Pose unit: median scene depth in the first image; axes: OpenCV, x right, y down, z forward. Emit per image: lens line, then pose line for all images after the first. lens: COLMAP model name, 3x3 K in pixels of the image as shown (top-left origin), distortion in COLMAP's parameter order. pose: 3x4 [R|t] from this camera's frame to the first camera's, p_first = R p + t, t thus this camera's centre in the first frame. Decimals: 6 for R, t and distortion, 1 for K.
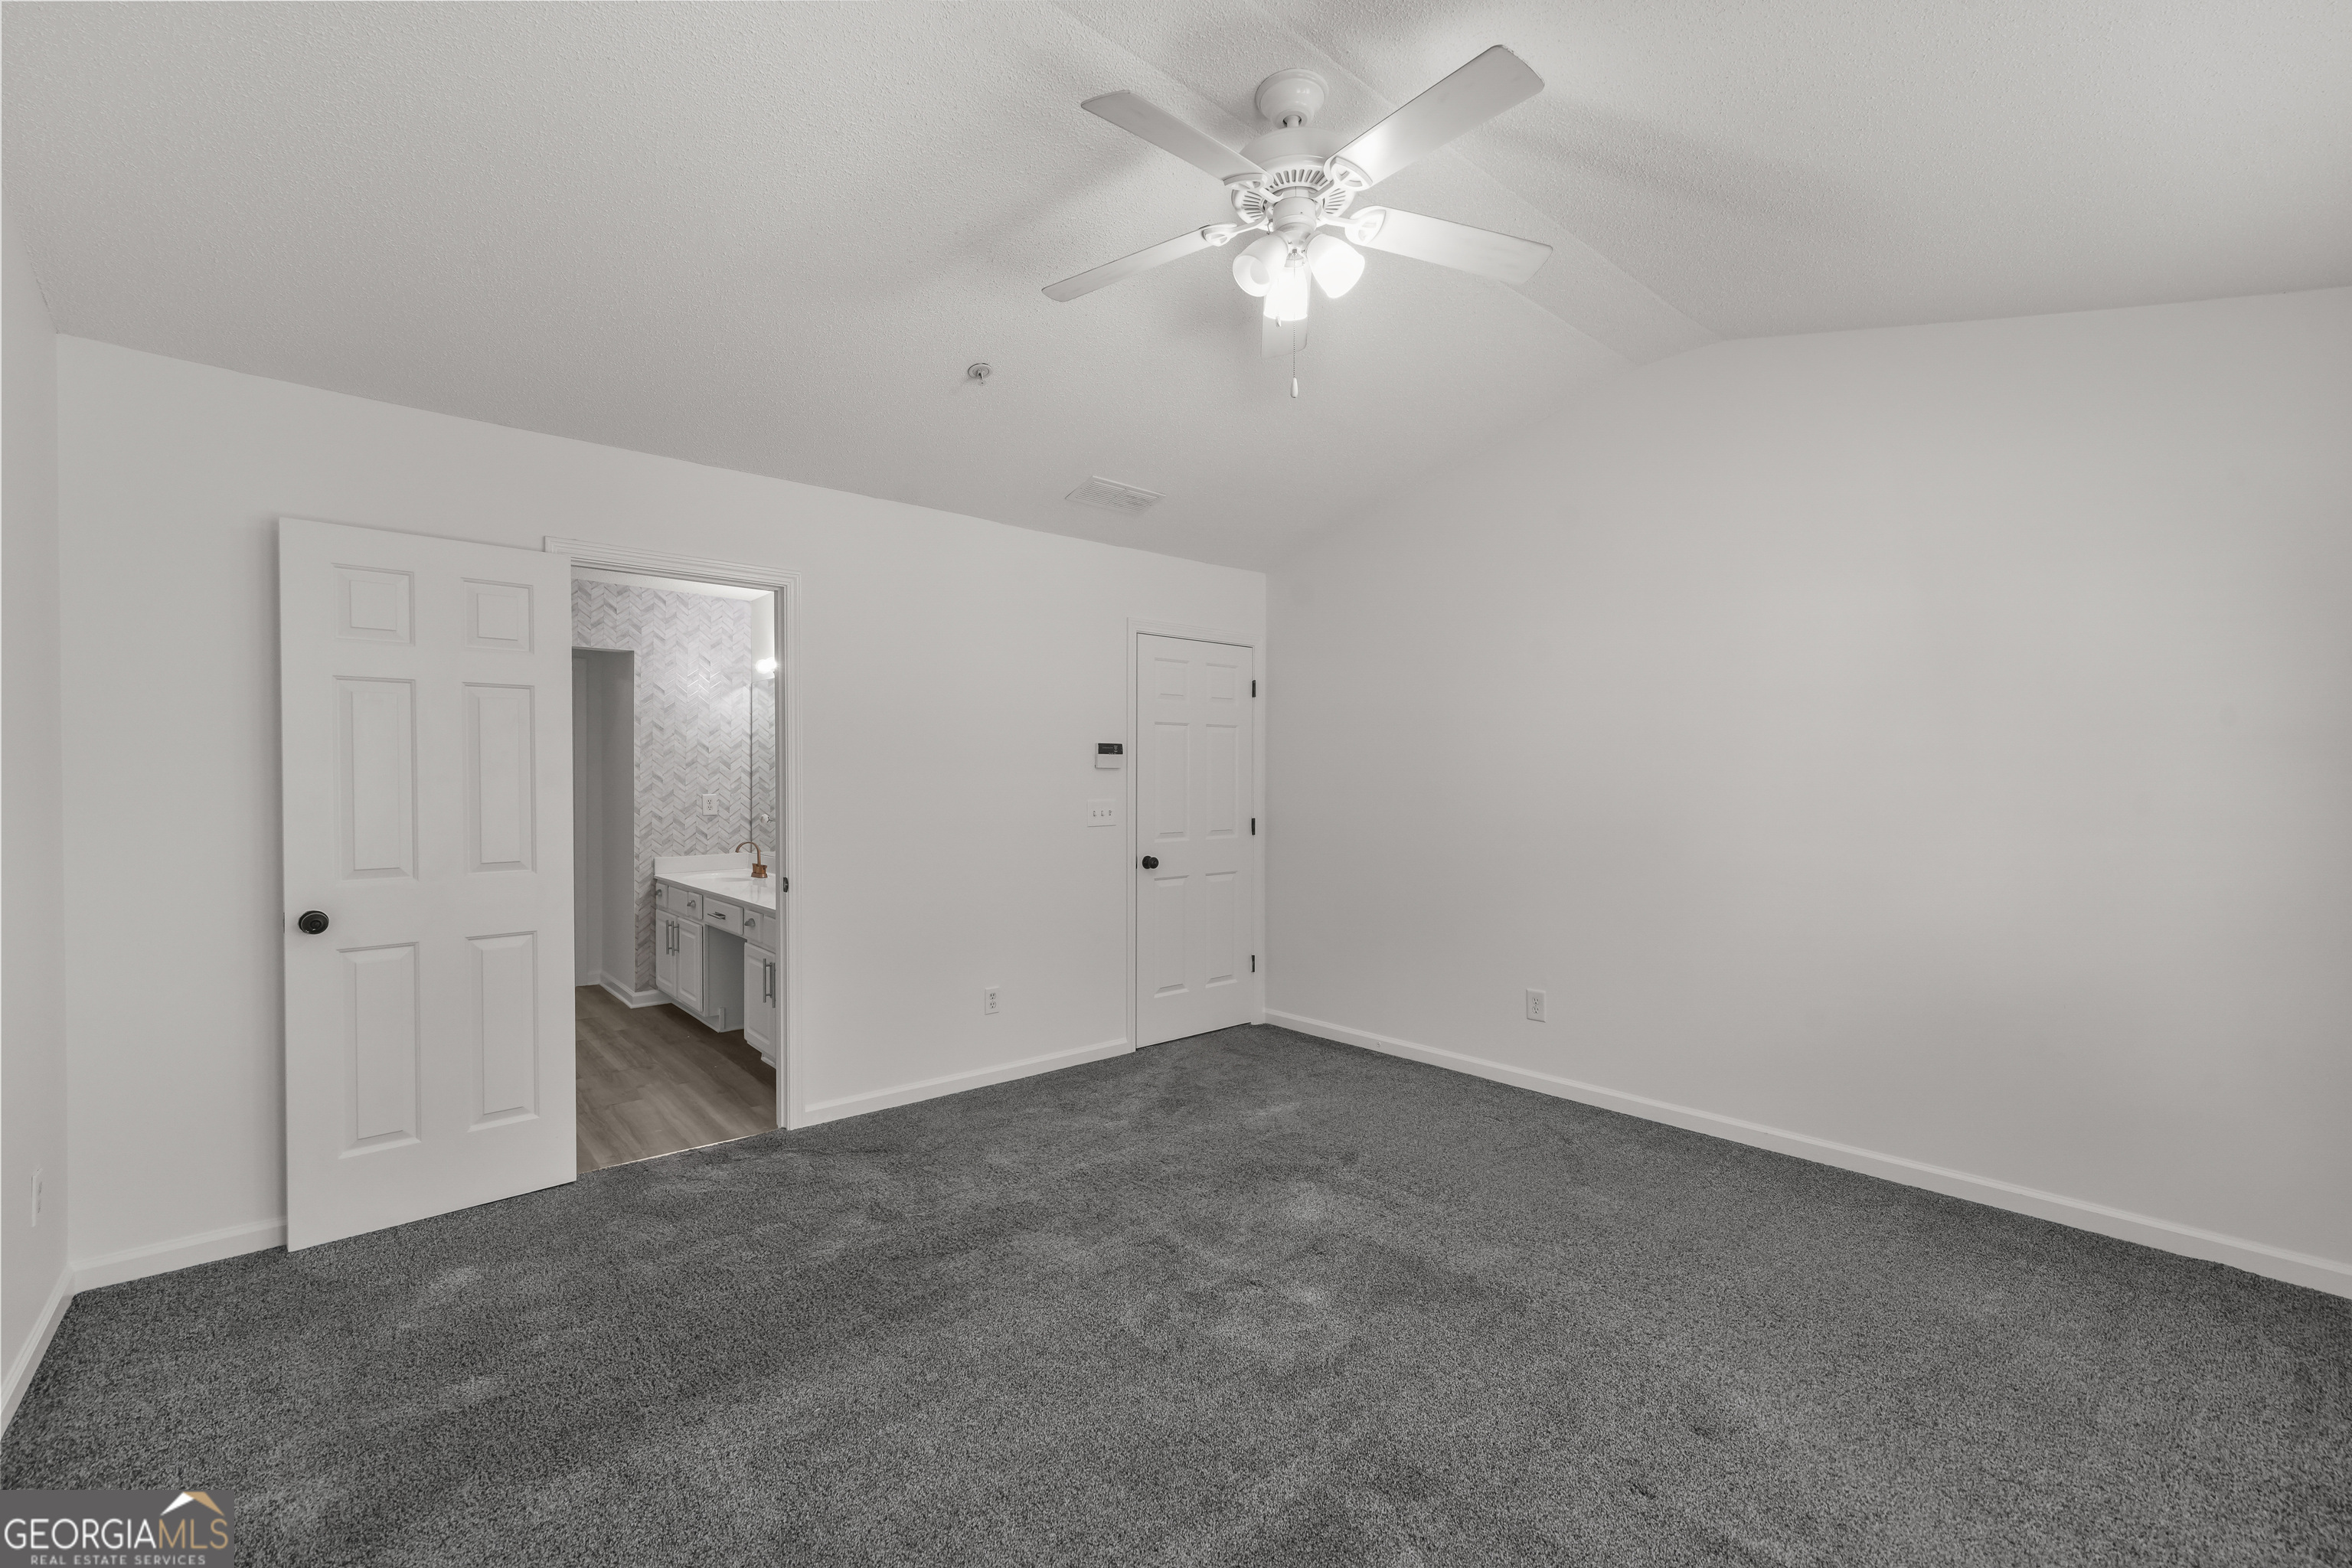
lens RADIAL K [[981.7, 0, 1155.5], [0, 981.7, 785.1], [0, 0, 1]] dist [0.006224, 0.001035]
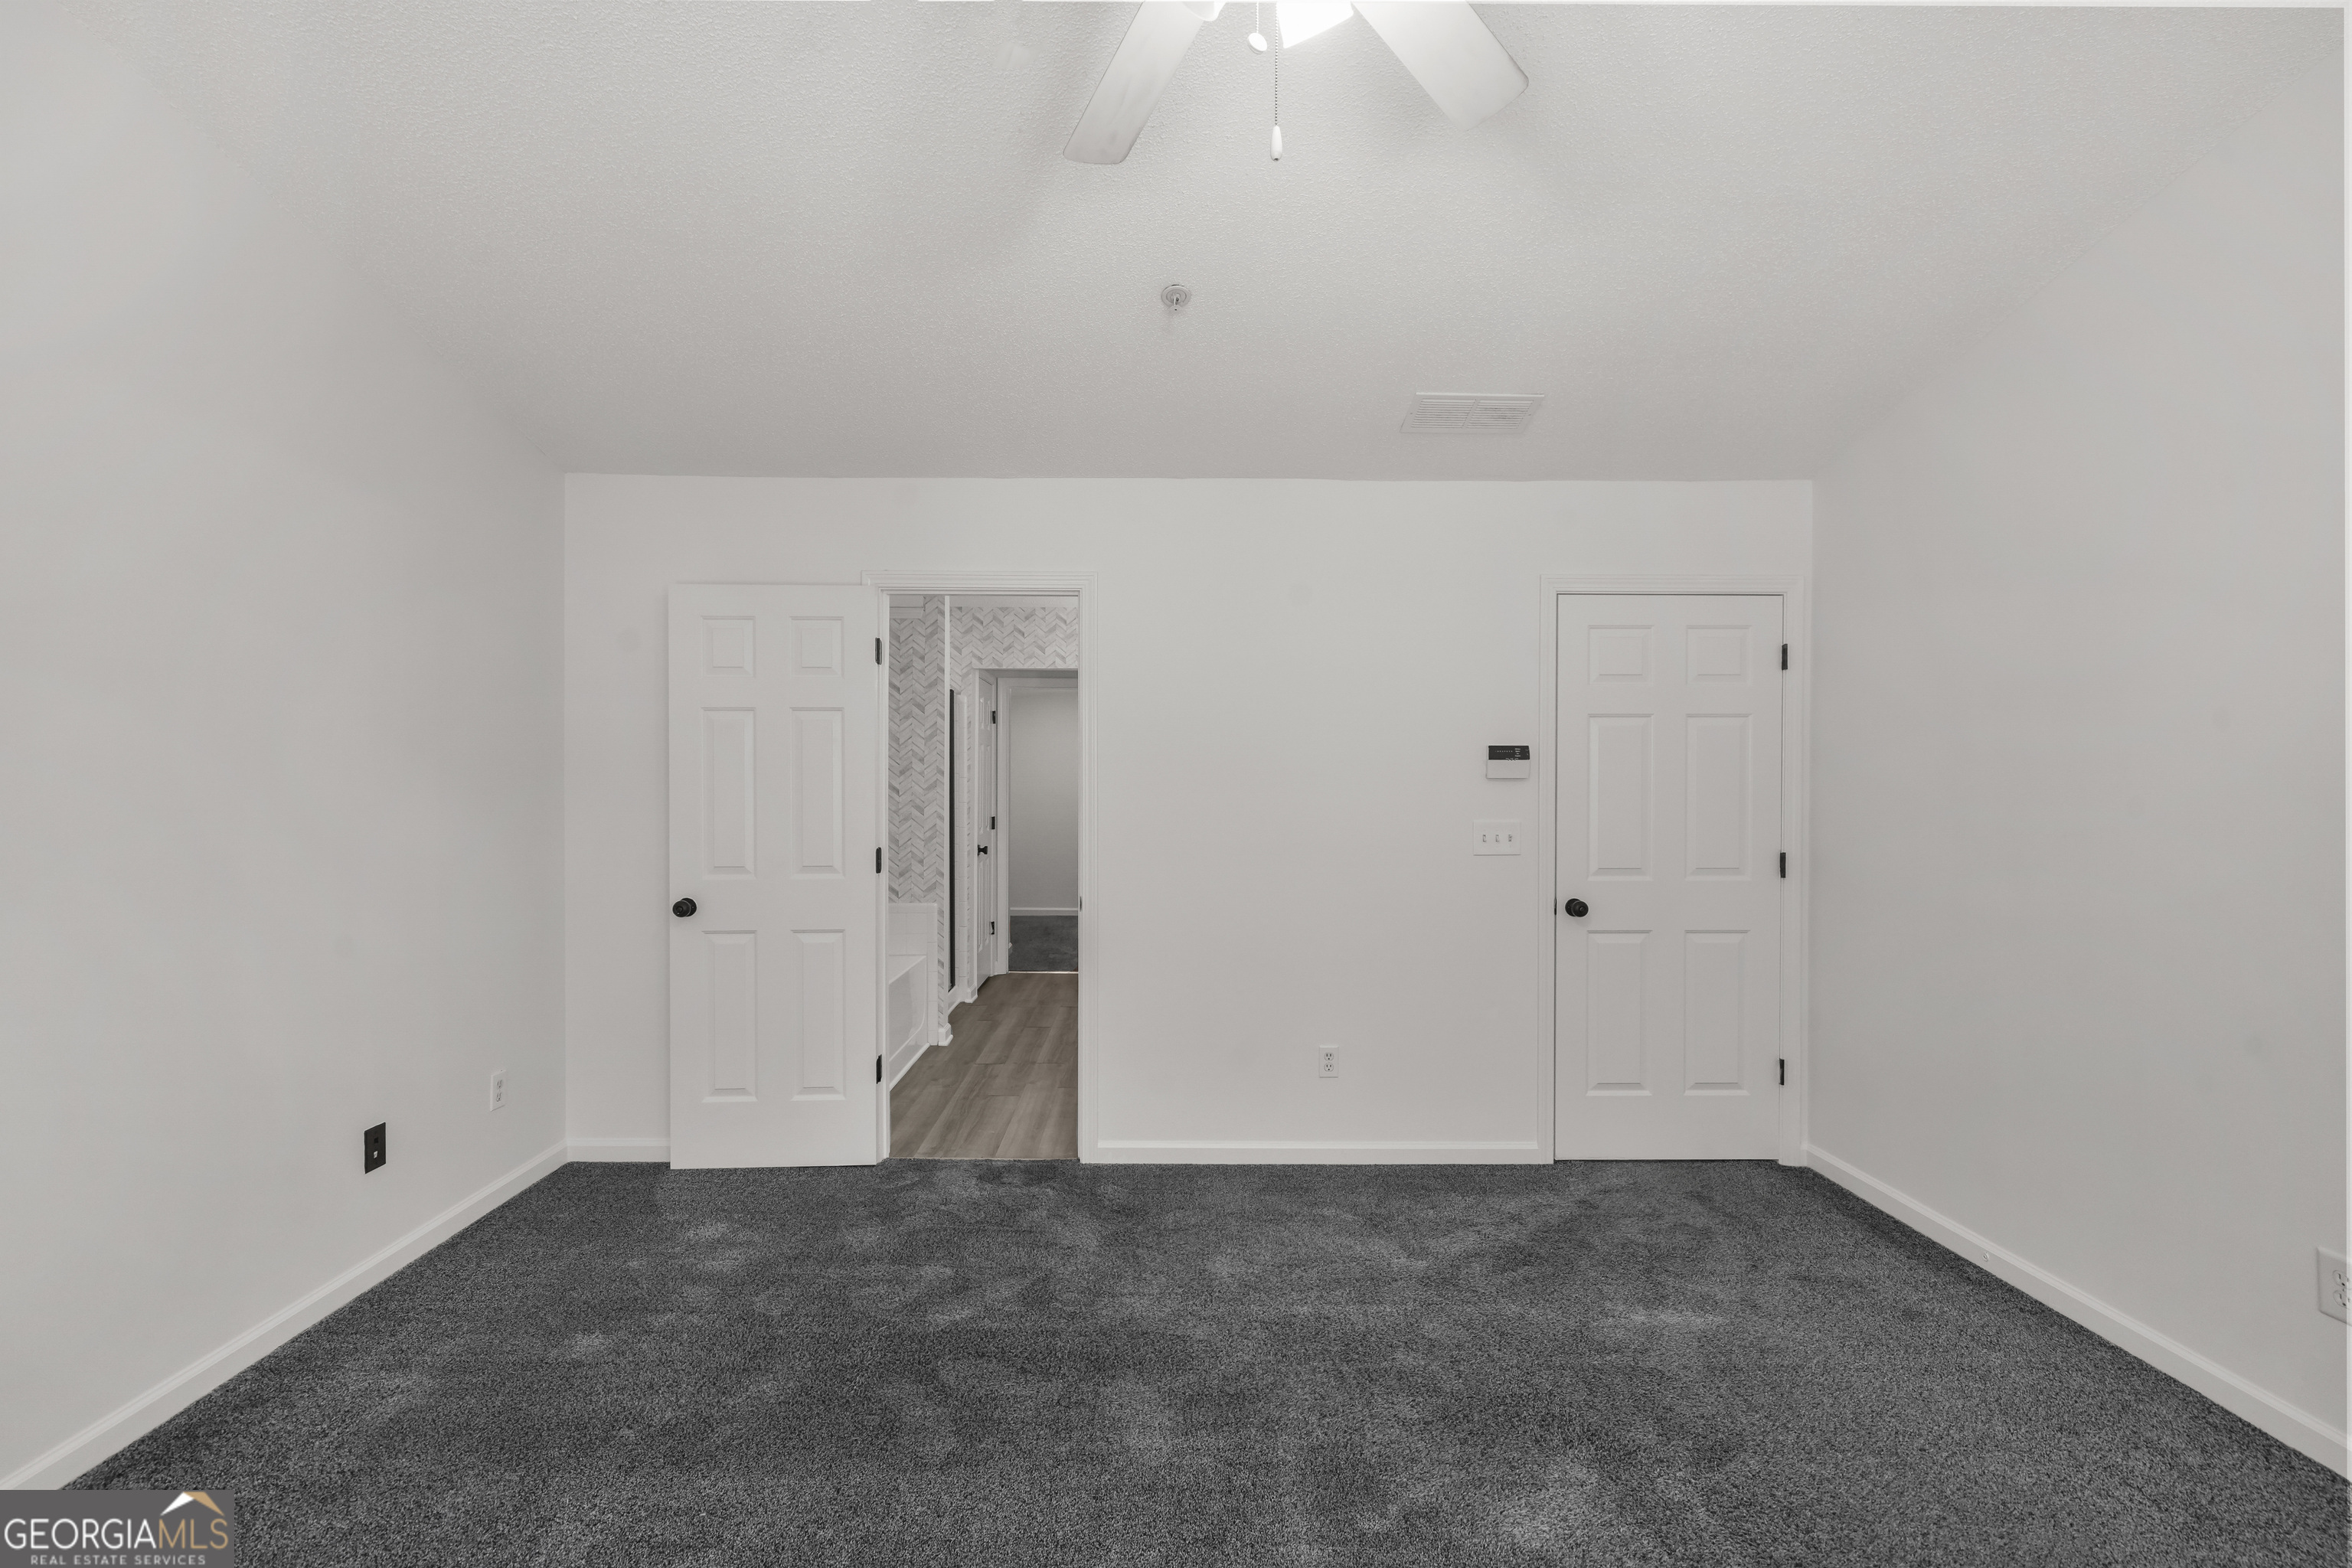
lens RADIAL K [[981.7, 0, 1179.2], [0, 981.7, 783.2], [0, 0, 1]] dist [0.006224, 0.001035]
pose [[0.769119, -0.000234, -0.639105, 0.281111], [-0.005642, 0.999958, -0.007155, -0.007935], [0.639081, 0.009108, 0.769086, 0.302036]]
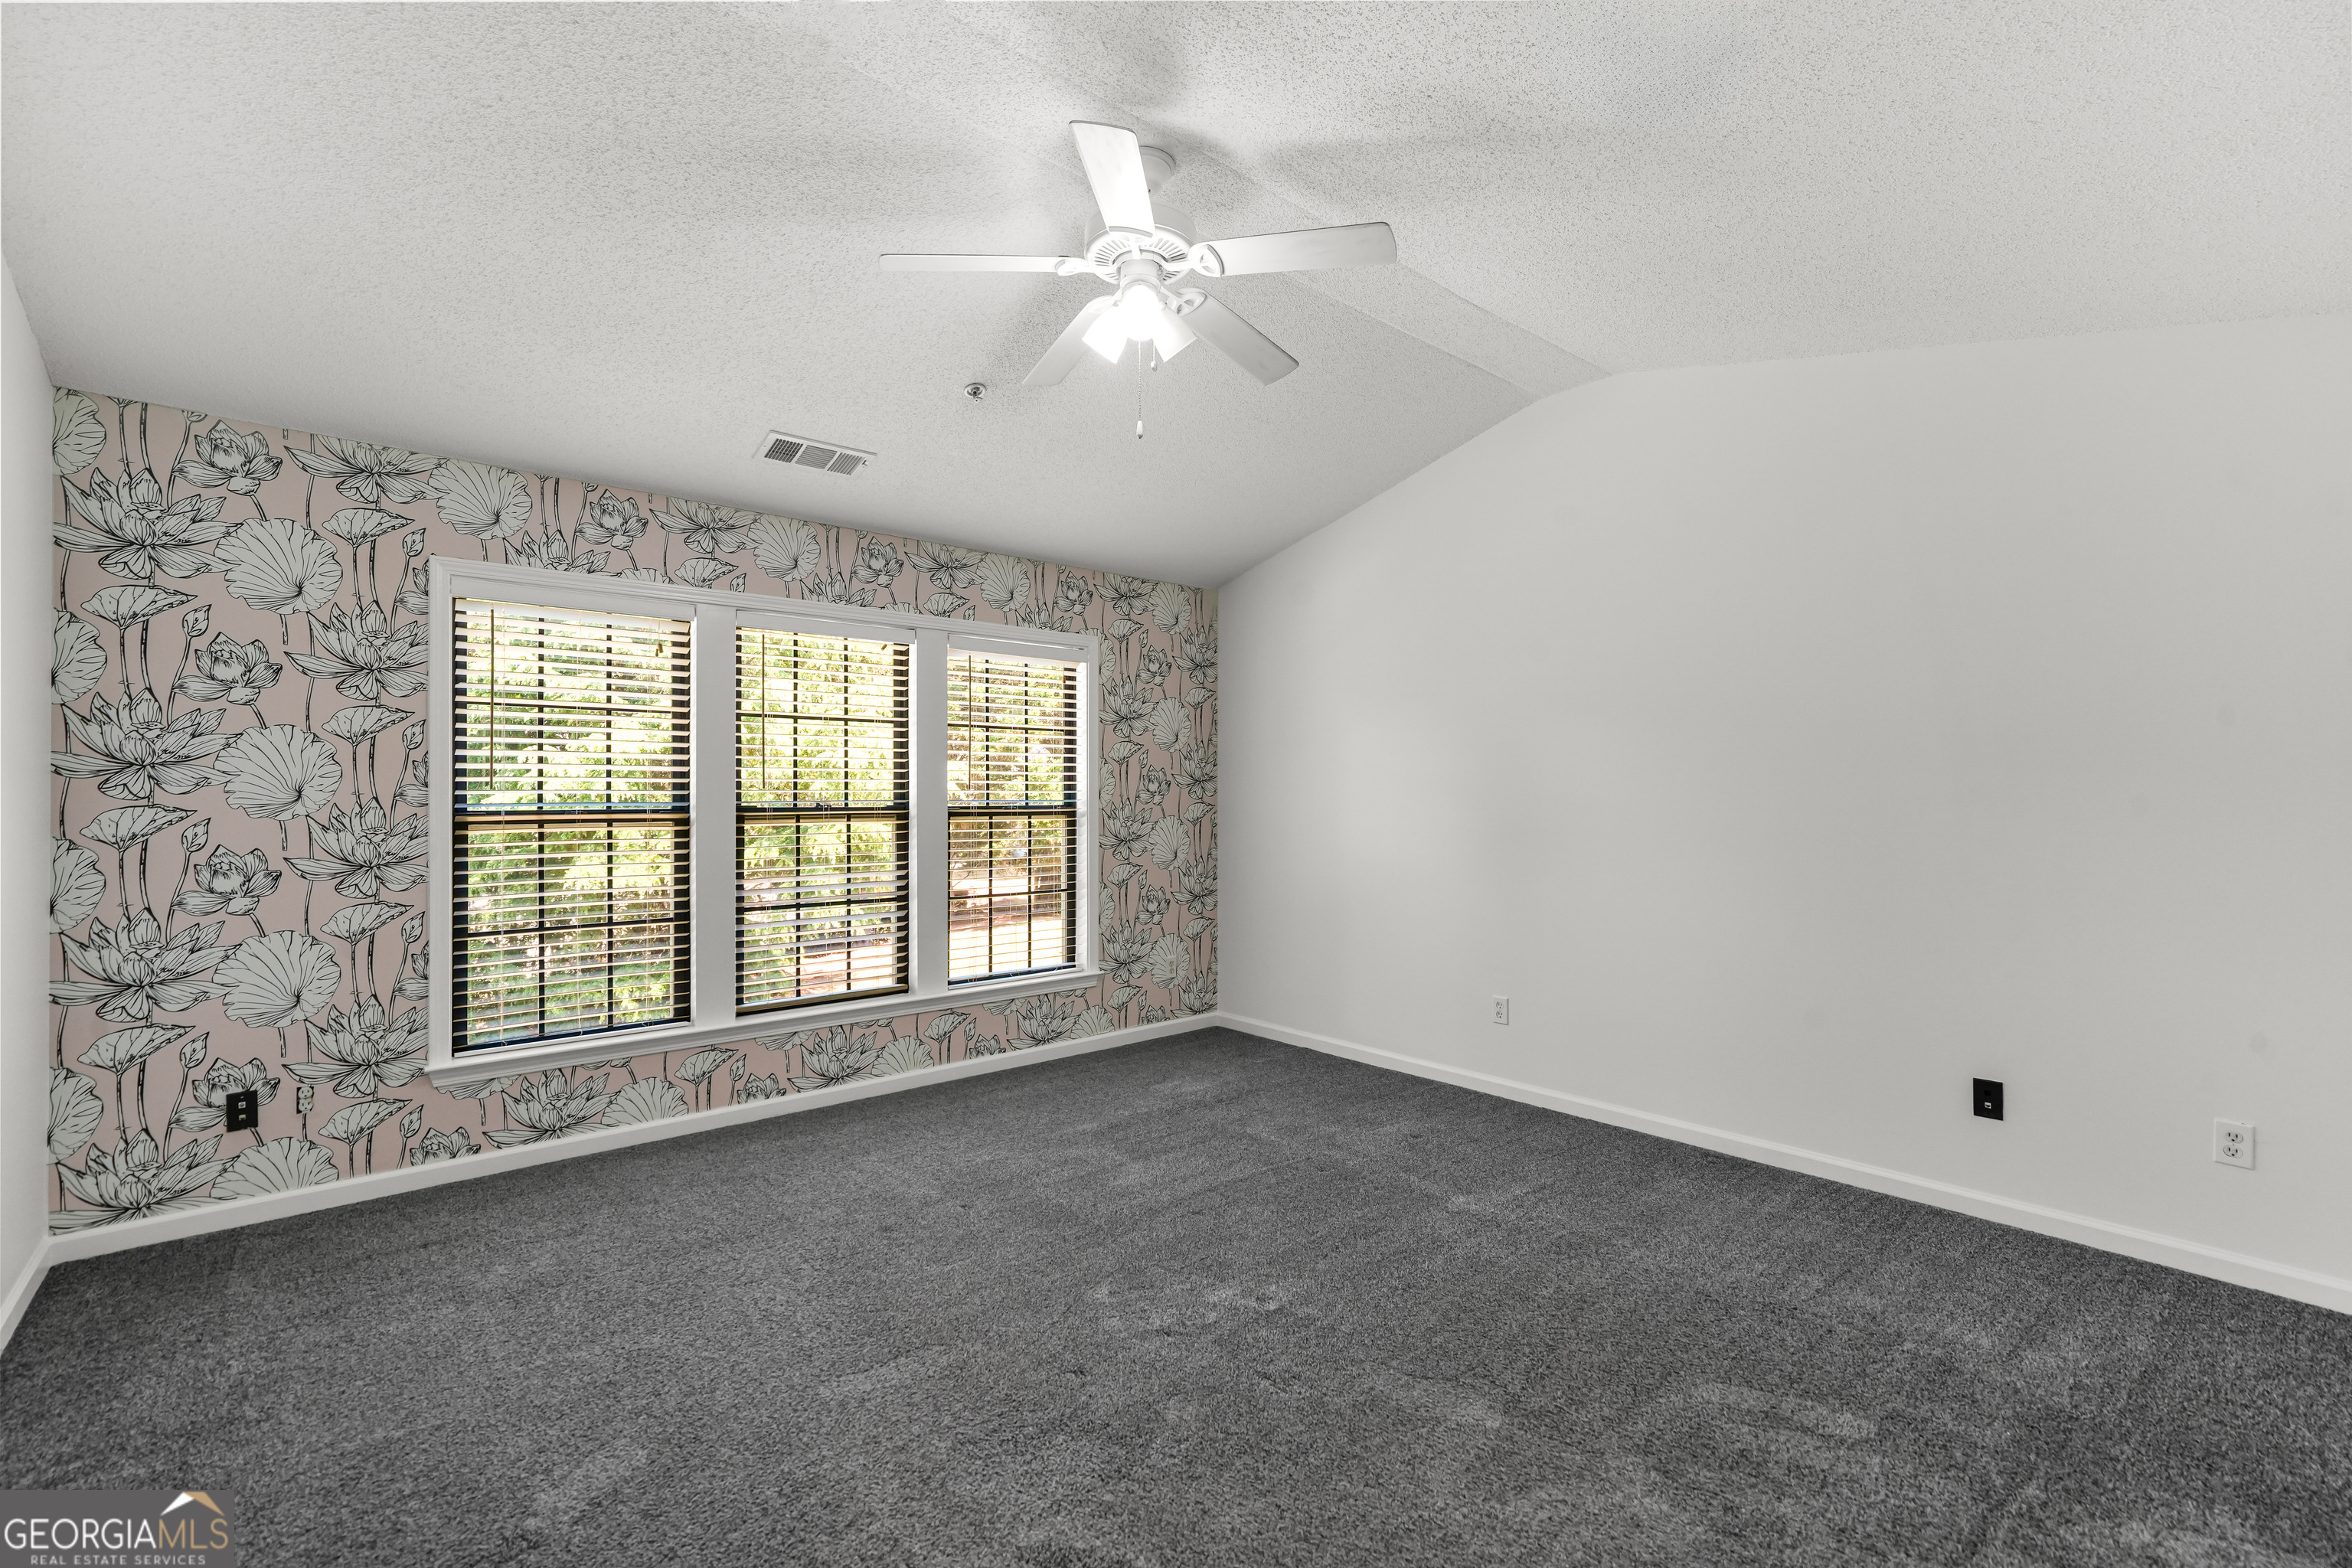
lens RADIAL K [[981.7, 0, 1175.6], [0, 981.7, 790.0], [0, 0, 1]] dist [0.006224, 0.001035]
pose [[-0.999851, 0.003625, -0.016905, 0.065506], [0.003597, 0.999992, 0.001700, -0.004001], [0.016911, 0.001639, -0.999856, 1.240112]]
